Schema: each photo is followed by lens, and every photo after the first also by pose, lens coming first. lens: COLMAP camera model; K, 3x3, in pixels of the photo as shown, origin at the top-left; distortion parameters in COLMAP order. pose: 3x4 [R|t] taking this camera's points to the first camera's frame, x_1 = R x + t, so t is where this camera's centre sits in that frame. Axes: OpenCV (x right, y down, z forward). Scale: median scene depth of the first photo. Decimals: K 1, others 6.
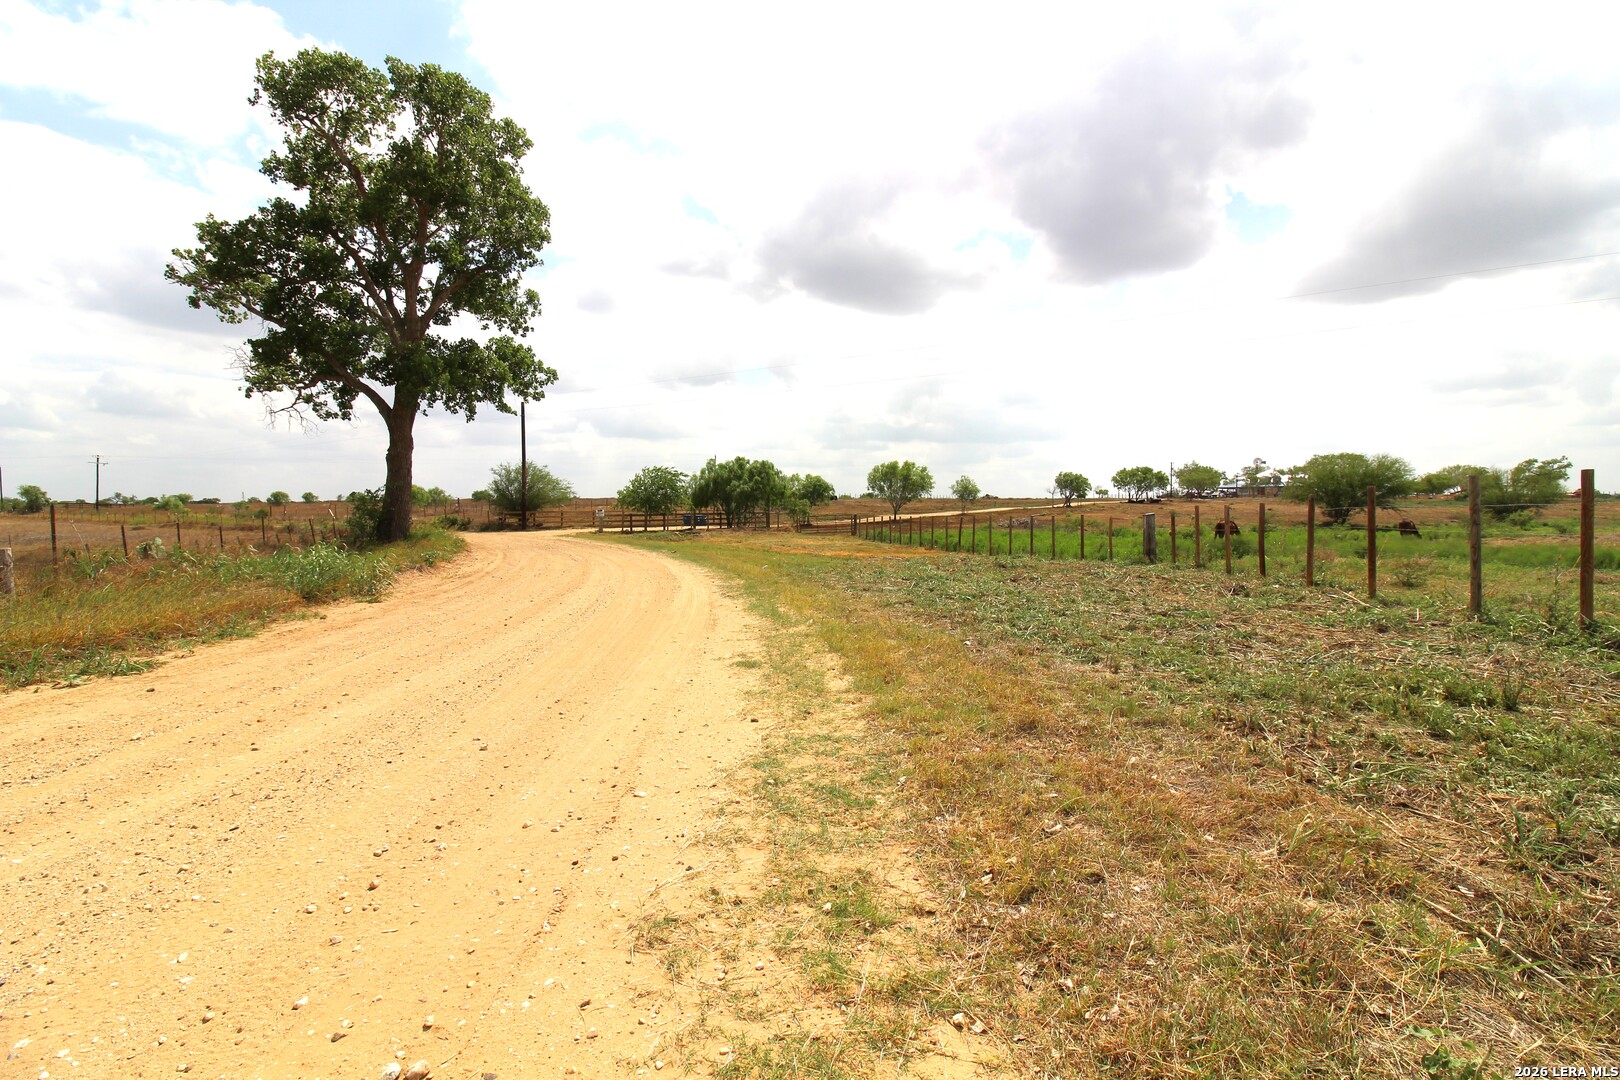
lens RADIAL K [[1219.3, 0, 810.0], [0, 1219.3, 540.0], [0, 0, 1]] dist [-0.003386, -0.001011]
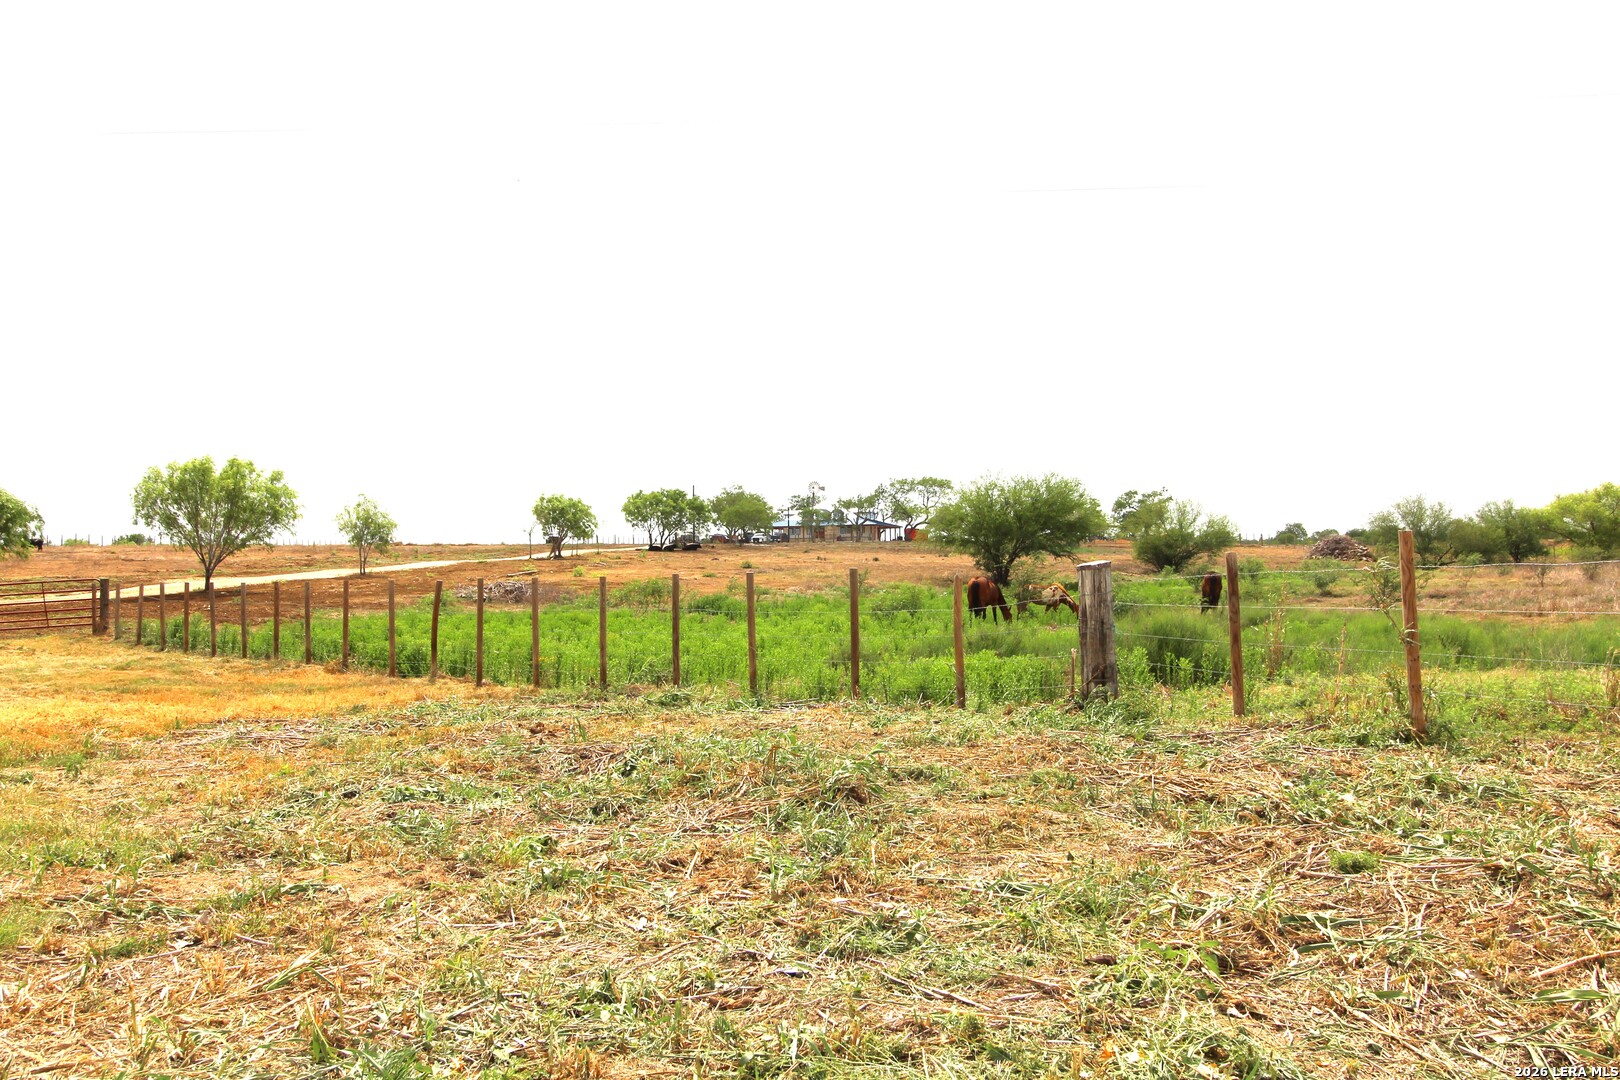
lens RADIAL K [[1219.3, 0, 810.0], [0, 1219.3, 540.0], [0, 0, 1]] dist [-0.003386, -0.001011]
pose [[0.843104, -0.000648, 0.537751, 0.016354], [0.027082, 0.998782, -0.041256, -0.010246], [-0.537069, 0.049346, 0.842094, 0.496988]]
